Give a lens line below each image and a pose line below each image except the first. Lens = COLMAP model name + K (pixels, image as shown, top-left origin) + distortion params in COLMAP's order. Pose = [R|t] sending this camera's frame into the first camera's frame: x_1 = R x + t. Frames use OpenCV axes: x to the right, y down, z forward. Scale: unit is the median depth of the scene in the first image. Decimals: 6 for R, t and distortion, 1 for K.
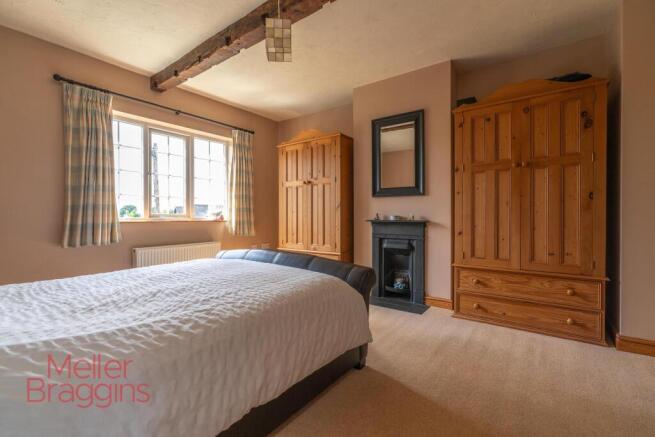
lens RADIAL K [[297.3, 0, 327.5], [0, 297.3, 217.0], [0, 0, 1]] dist [0.005067, 0.000555]
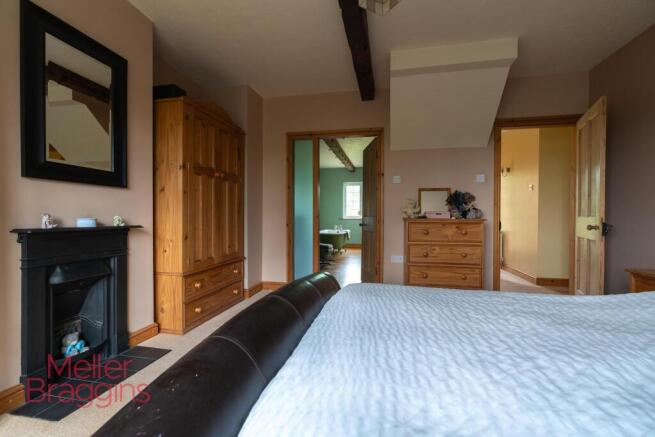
lens RADIAL K [[297.3, 0, 327.8], [0, 297.3, 218.0], [0, 0, 1]] dist [0.005067, 0.000555]
pose [[-0.426330, -0.003323, 0.904561, -0.470196], [0.004808, 0.999971, 0.005939, -0.006644], [-0.904555, 0.006881, -0.426302, 0.858507]]
